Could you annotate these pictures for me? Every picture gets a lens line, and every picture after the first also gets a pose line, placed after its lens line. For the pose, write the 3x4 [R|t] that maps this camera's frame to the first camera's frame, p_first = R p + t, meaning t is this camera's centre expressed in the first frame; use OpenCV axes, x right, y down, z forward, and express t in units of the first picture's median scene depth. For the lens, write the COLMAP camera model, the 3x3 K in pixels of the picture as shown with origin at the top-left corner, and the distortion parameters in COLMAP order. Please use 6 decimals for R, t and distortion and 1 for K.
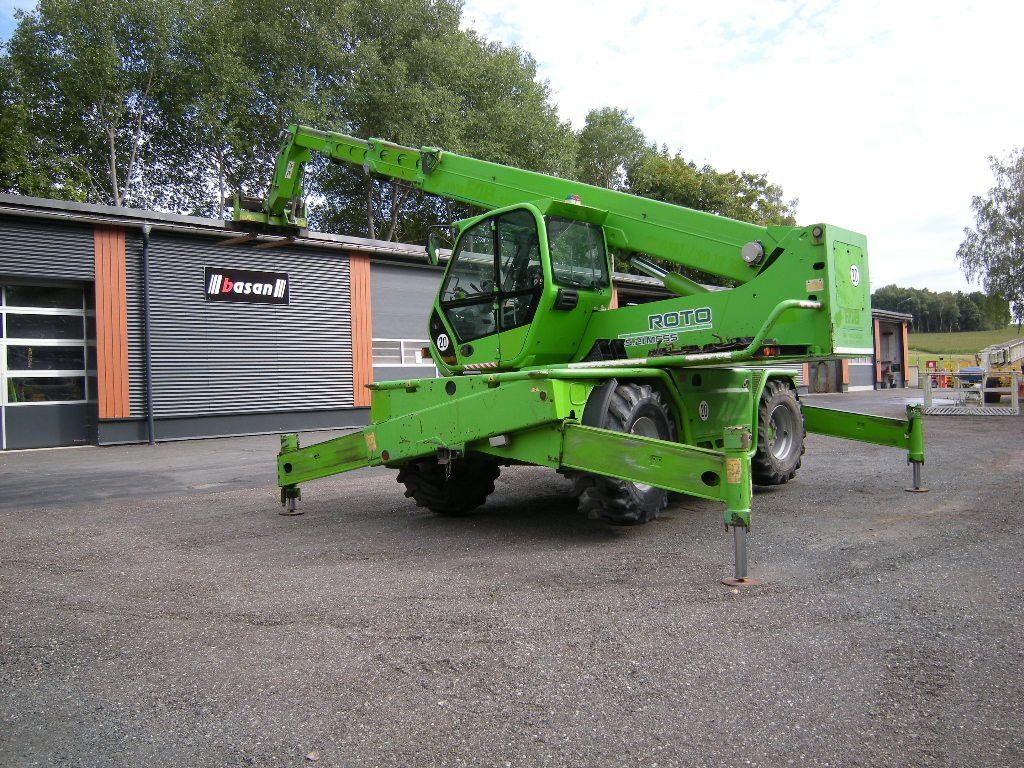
lens RADIAL K [[851.0, 0, 512.0], [0, 851.0, 384.0], [0, 0, 1]] dist [-0.126534, 0.062610]
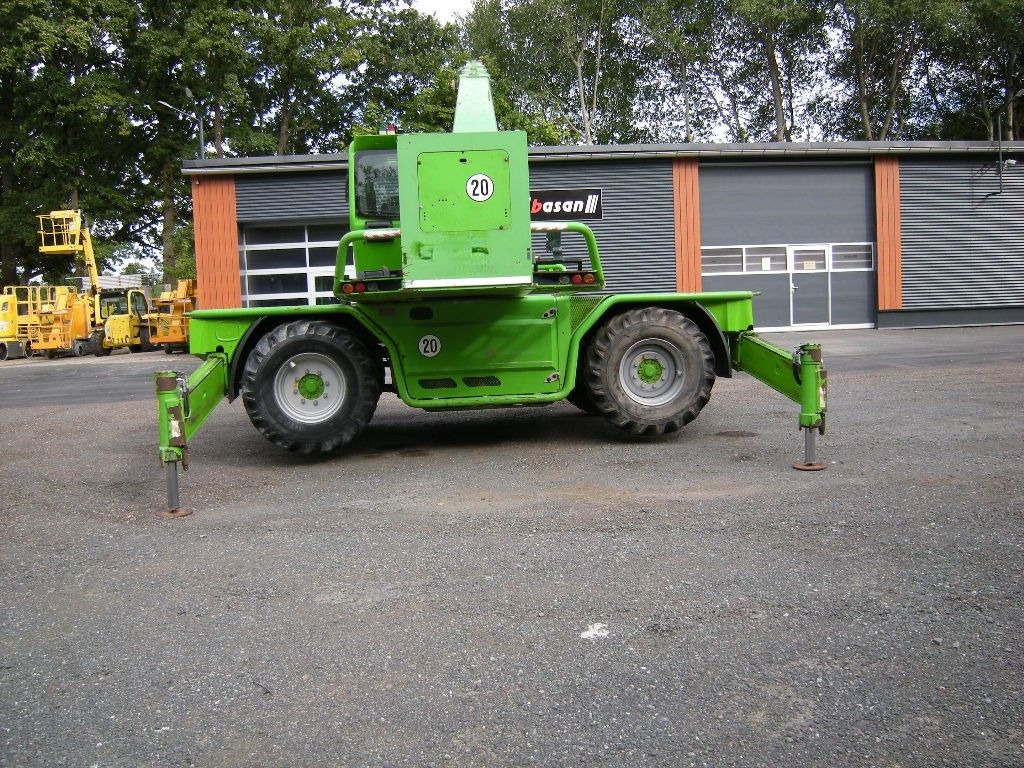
lens RADIAL K [[851.0, 0, 512.0], [0, 851.0, 384.0], [0, 0, 1]] dist [-0.126534, 0.062610]
pose [[0.715566, 0.065182, -0.695497, 0.413867], [0.020419, 0.993260, 0.114097, -0.014033], [0.698246, -0.095846, 0.709412, 0.173110]]
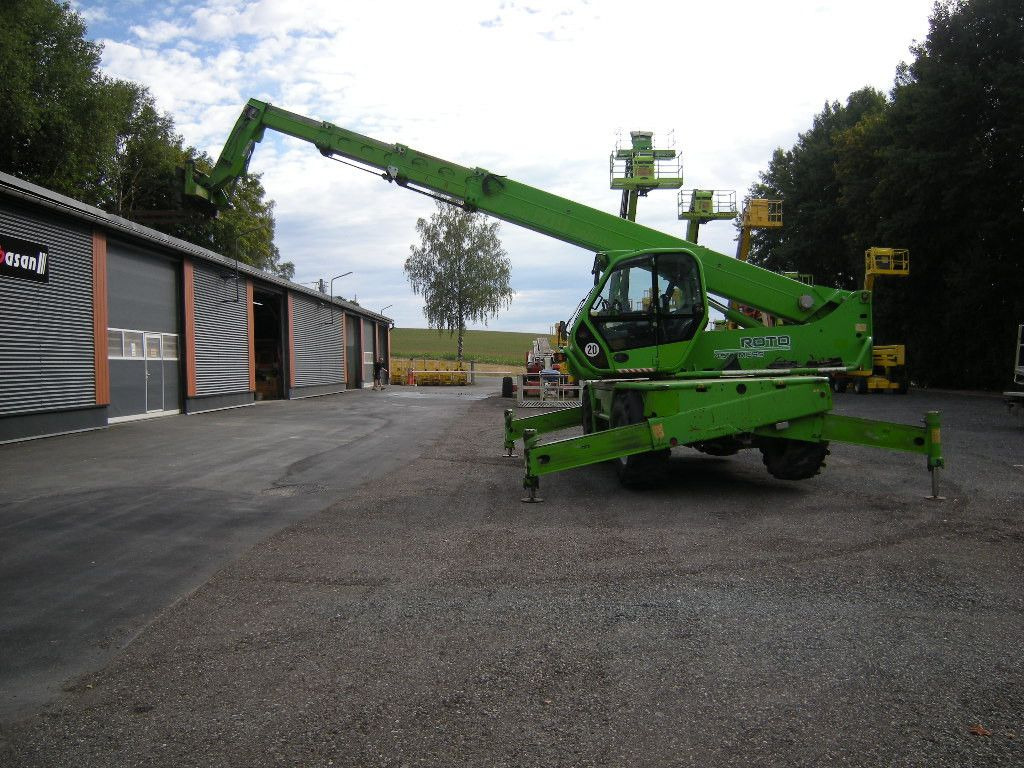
lens RADIAL K [[851.0, 0, 512.0], [0, 851.0, 384.0], [0, 0, 1]] dist [-0.126534, 0.062610]
pose [[0.740103, 0.005878, 0.672468, -0.495744], [-0.009958, 0.999948, 0.002219, -0.001001], [-0.672420, -0.008339, 0.740123, 0.092361]]
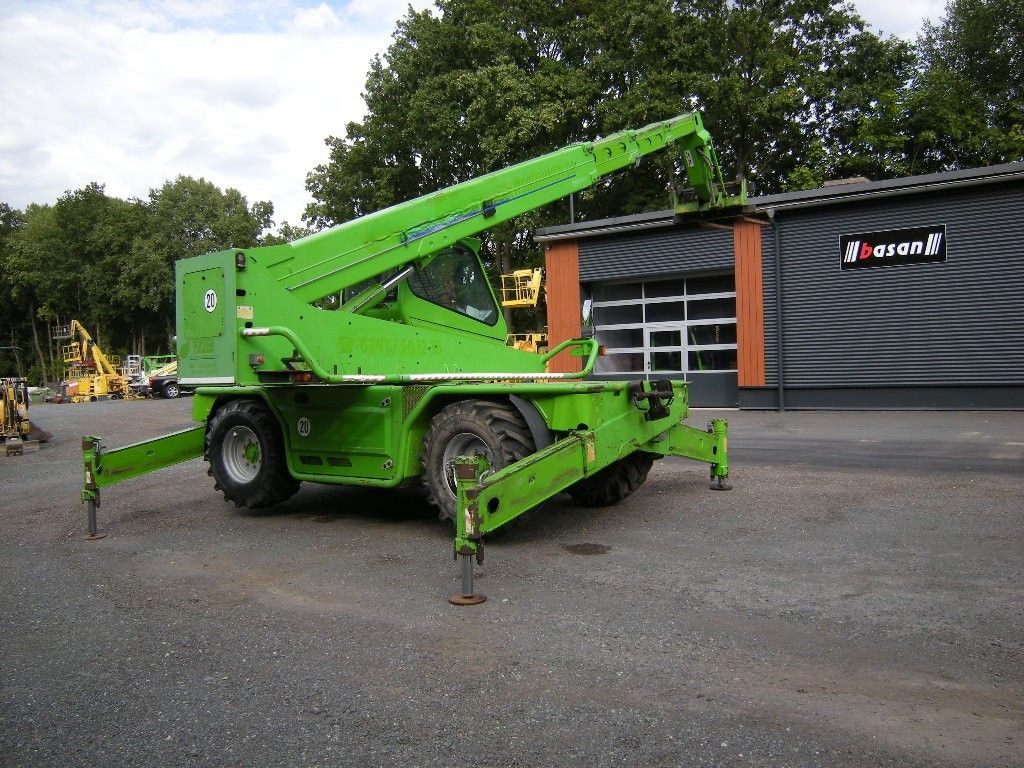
lens RADIAL K [[851.0, 0, 512.0], [0, 851.0, 384.0], [0, 0, 1]] dist [-0.126534, 0.062610]
pose [[0.079427, 0.051435, -0.995513, 0.567642], [0.032886, 0.997989, 0.054187, -0.031055], [0.996298, -0.037043, 0.077575, 0.516256]]
